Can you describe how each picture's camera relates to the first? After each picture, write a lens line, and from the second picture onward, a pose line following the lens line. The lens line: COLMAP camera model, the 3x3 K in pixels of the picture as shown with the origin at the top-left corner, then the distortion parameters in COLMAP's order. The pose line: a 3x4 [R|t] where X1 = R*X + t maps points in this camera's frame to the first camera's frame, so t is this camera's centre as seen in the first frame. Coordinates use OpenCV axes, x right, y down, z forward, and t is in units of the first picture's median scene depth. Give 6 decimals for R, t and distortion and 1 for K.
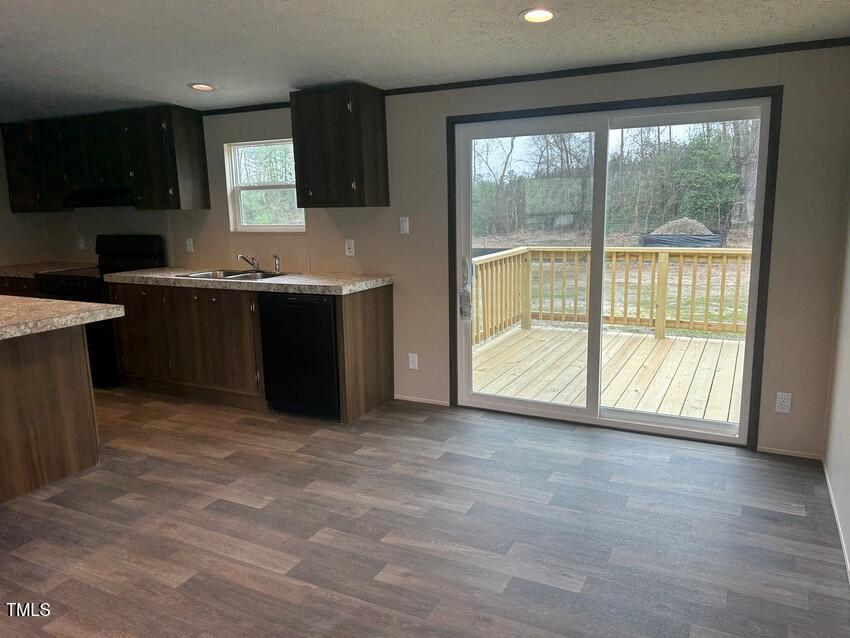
lens RADIAL K [[626.3, 0, 428.8], [0, 626.3, 316.2], [0, 0, 1]] dist [0.007834, -0.003109]
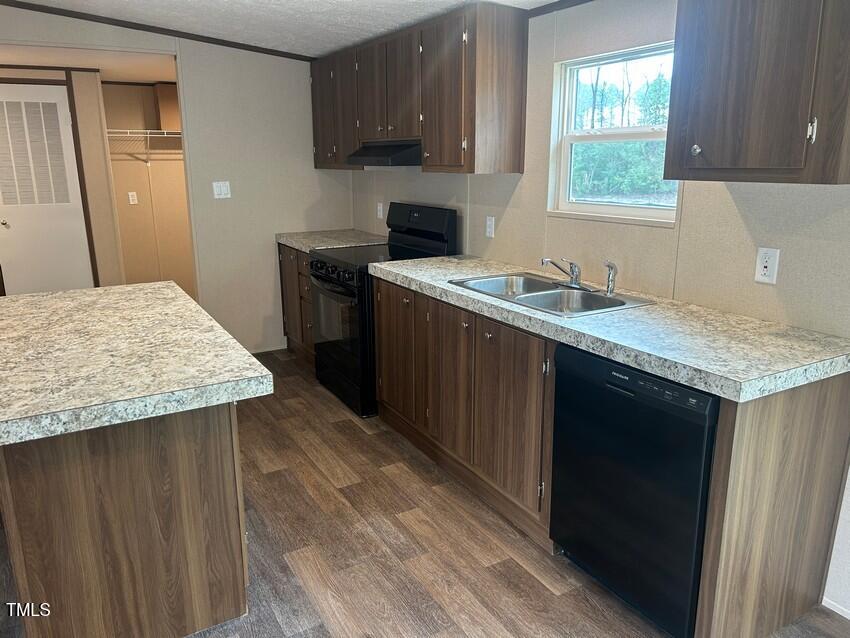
lens RADIAL K [[631.9, 0, 427.8], [0, 631.9, 316.8], [0, 0, 1]] dist [0.033930, -0.005715]
pose [[0.841285, 0.145832, -0.520550, -0.090446], [-0.107149, 0.988805, 0.103845, -0.099788], [0.529866, -0.031587, 0.847493, 0.483379]]
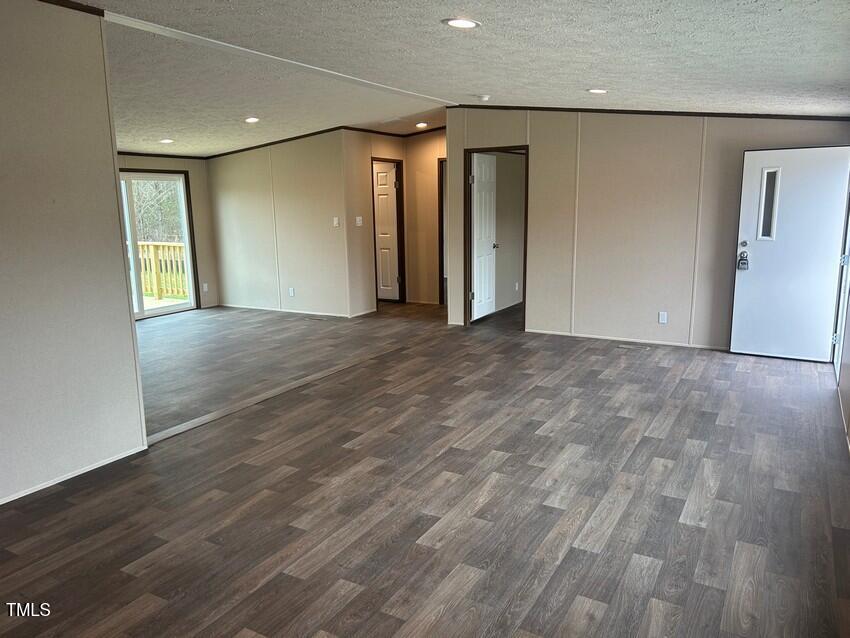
lens RADIAL K [[631.9, 0, 427.8], [0, 631.9, 316.8], [0, 0, 1]] dist [0.033930, -0.005715]
pose [[0.049943, -0.164047, 0.985187, -1.628349], [0.205388, 0.967022, 0.150610, 0.037230], [-0.977406, 0.194823, 0.081990, -0.101379]]
